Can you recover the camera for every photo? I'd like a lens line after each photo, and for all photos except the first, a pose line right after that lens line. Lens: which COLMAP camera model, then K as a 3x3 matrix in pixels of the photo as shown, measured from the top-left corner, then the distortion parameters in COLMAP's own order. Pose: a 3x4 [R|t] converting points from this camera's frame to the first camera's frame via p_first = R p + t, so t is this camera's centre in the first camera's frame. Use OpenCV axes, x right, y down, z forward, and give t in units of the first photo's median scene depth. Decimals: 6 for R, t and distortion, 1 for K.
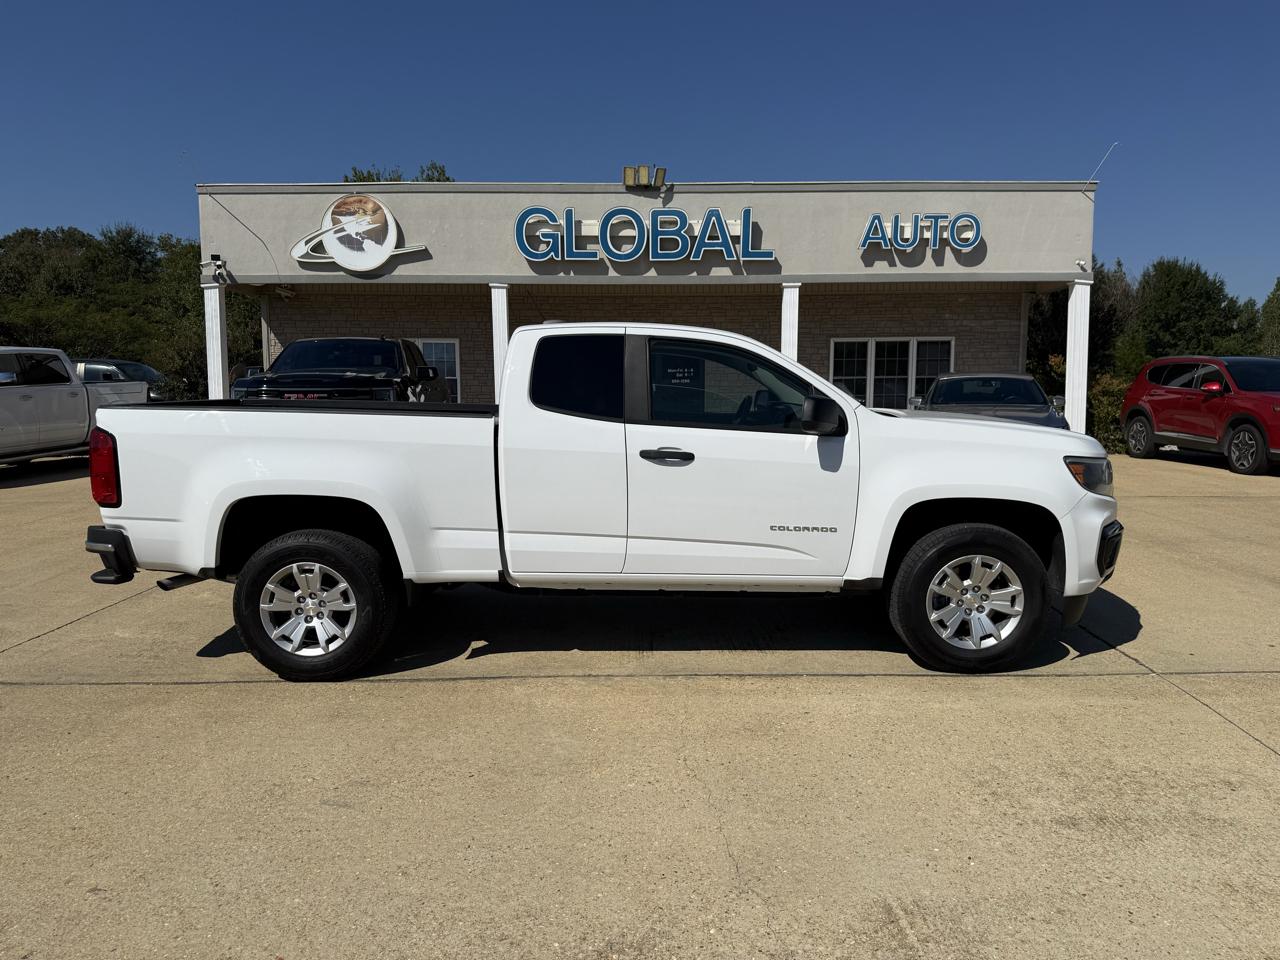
lens RADIAL K [[908.3, 0, 639.2], [0, 908.3, 486.6], [0, 0, 1]] dist [0.023118, -0.036769]
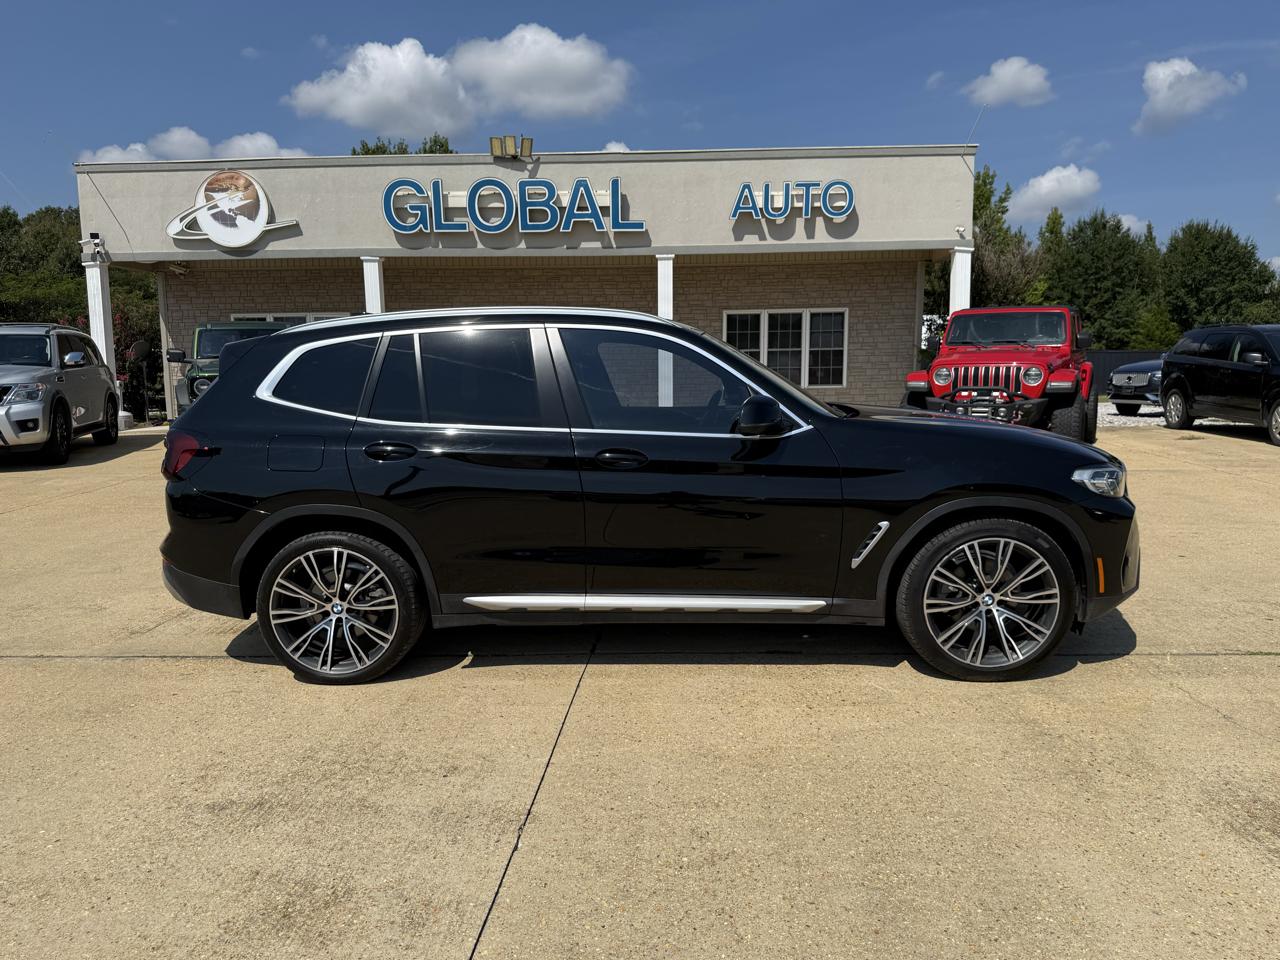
lens RADIAL K [[910.7, 0, 640.9], [0, 910.7, 483.4], [0, 0, 1]] dist [0.023292, -0.035843]
pose [[0.999131, -0.001536, -0.041647, 0.183982], [0.002635, 0.999649, 0.026363, -0.001995], [0.041592, -0.026449, 0.998785, 0.005604]]
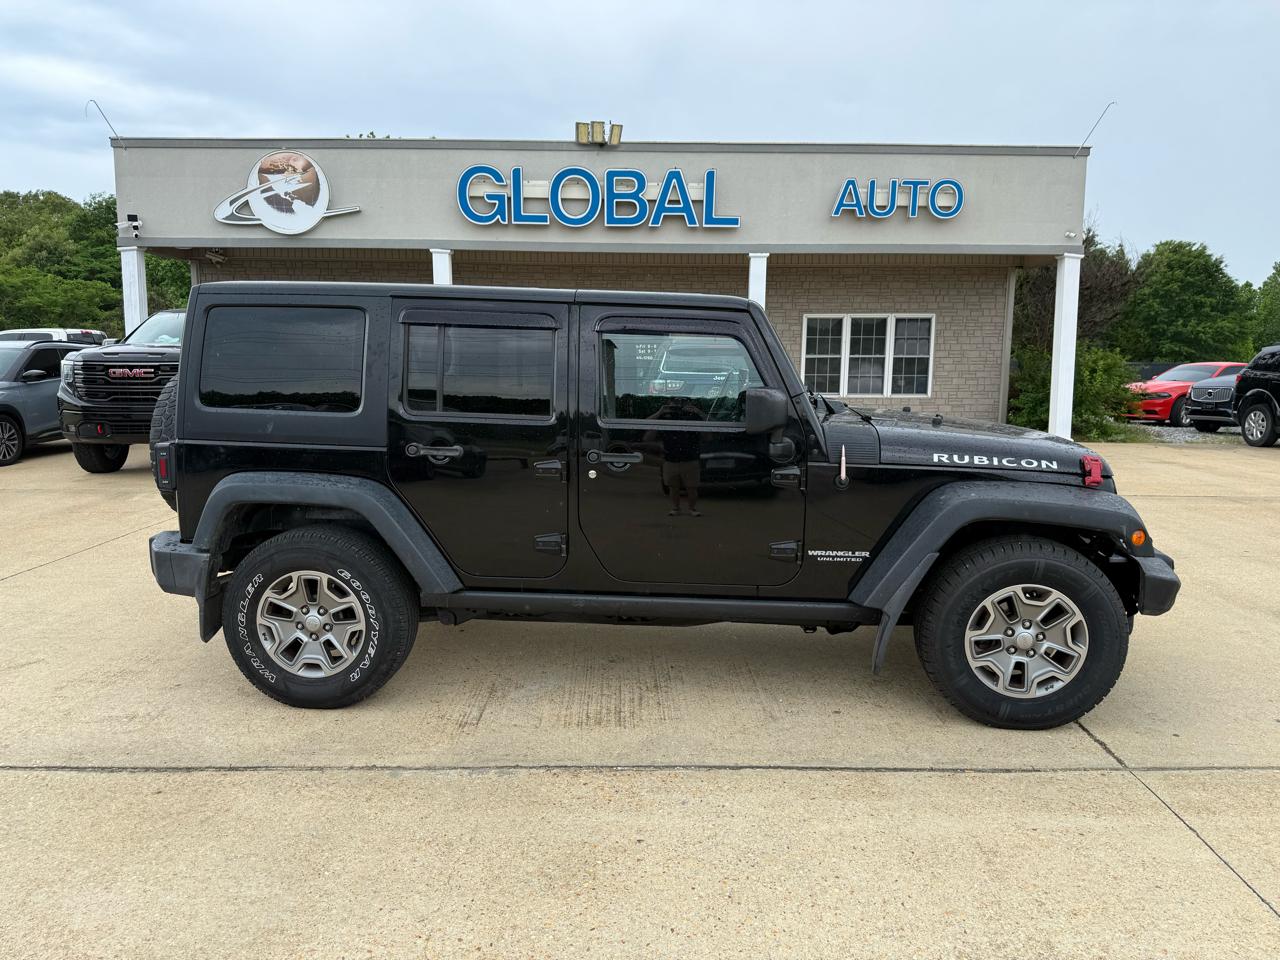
lens RADIAL K [[911.1, 0, 642.0], [0, 911.1, 483.2], [0, 0, 1]] dist [0.002402, -0.009274]
pose [[0.999919, 0.009841, 0.008064, 0.044297], [-0.010040, 0.999638, 0.024979, -0.012366], [-0.007815, -0.025058, 0.999655, 0.072379]]
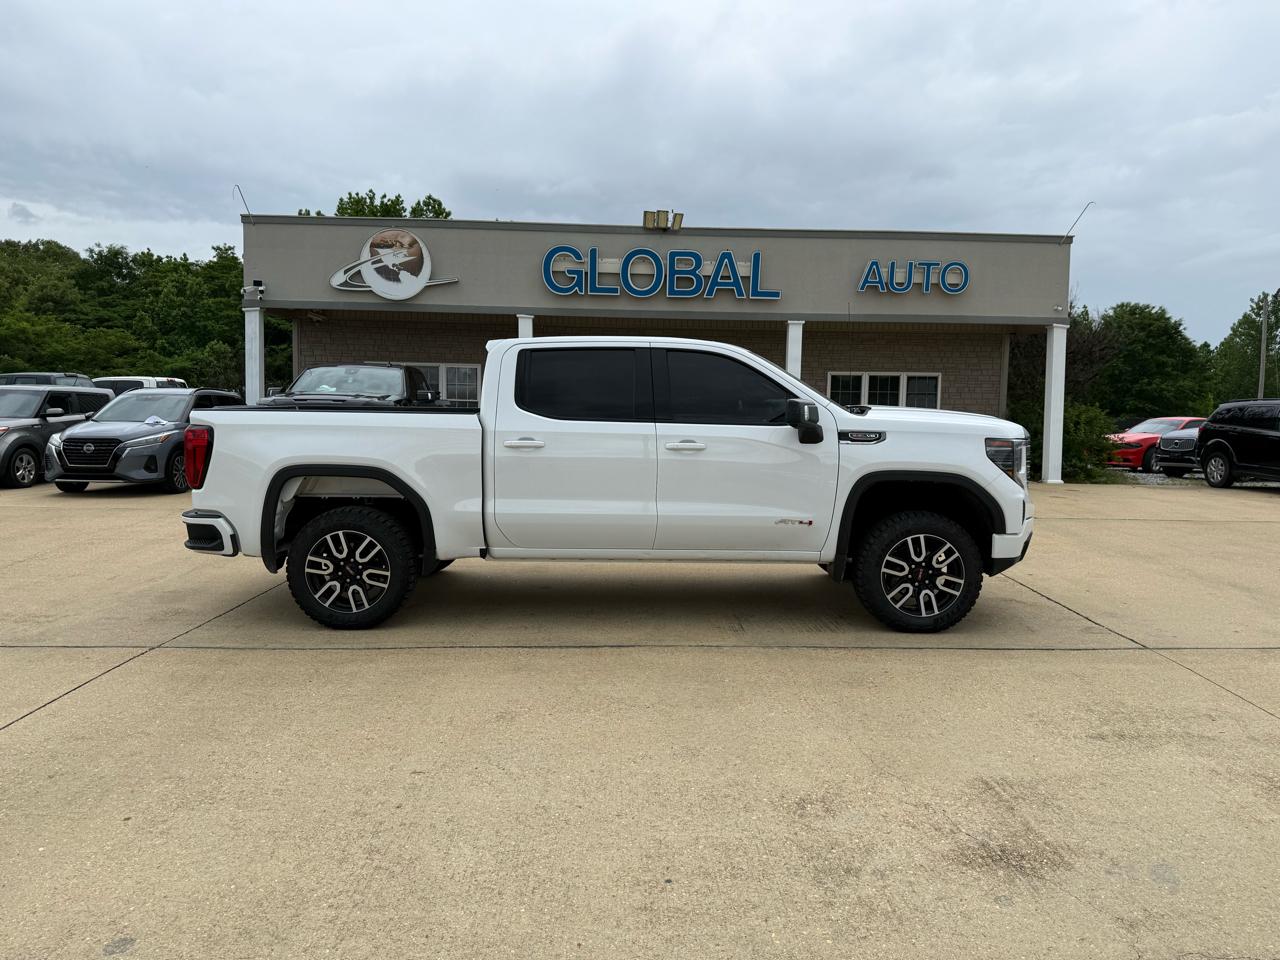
lens RADIAL K [[906.8, 0, 642.2], [0, 906.8, 480.7], [0, 0, 1]] dist [0.023493, -0.036448]
pose [[0.999159, 0.017569, 0.037047, -0.053063], [-0.016320, 0.999297, -0.033754, 0.006860], [-0.037614, 0.033121, 0.998743, -0.069800]]
